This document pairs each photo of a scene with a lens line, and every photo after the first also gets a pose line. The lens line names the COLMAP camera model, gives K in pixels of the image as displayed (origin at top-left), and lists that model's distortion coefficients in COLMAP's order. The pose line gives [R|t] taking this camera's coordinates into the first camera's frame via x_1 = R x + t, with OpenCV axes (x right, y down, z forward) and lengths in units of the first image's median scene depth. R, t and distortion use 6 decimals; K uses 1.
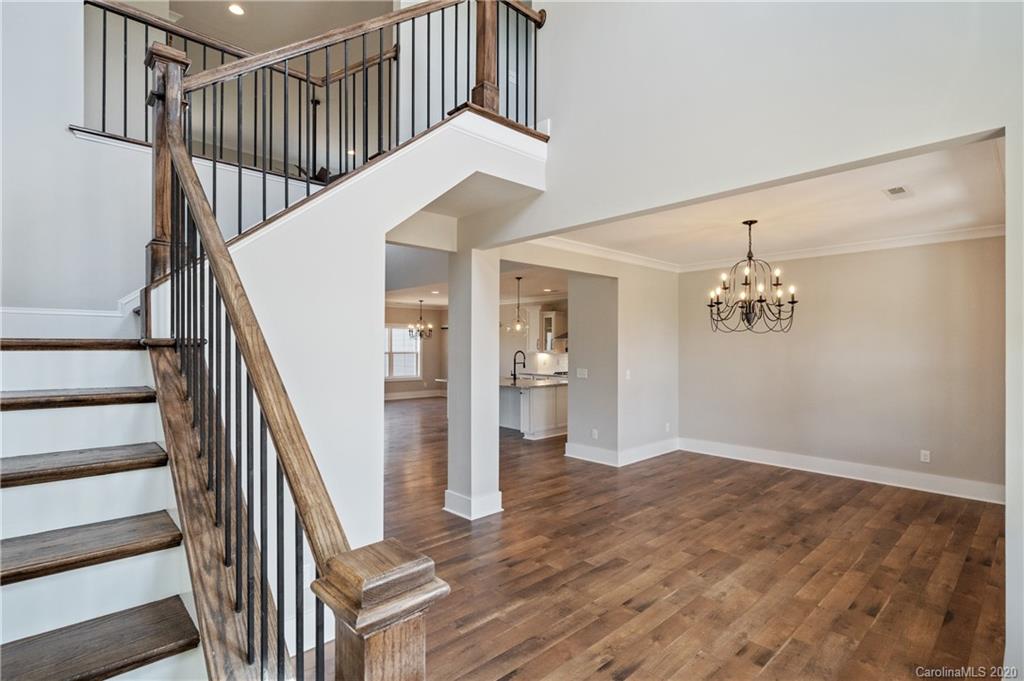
lens RADIAL K [[490.0, 0, 510.7], [0, 490.0, 344.3], [0, 0, 1]] dist [0.002763, 0.000203]
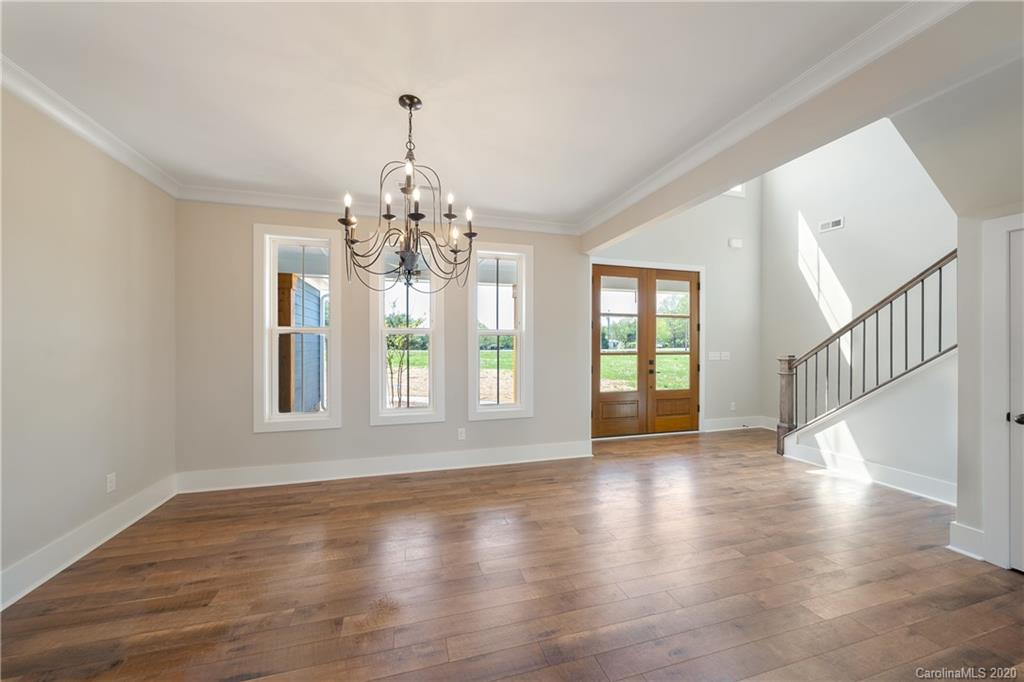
lens RADIAL K [[357.5, 0, 510.8], [0, 357.5, 341.0], [0, 0, 1]] dist [-0.005175, -0.000691]
pose [[-0.887895, -0.004840, 0.460020, 0.235911], [-0.006370, 0.999978, -0.001774, 0.055586], [-0.460001, -0.004506, -0.887907, 1.804452]]
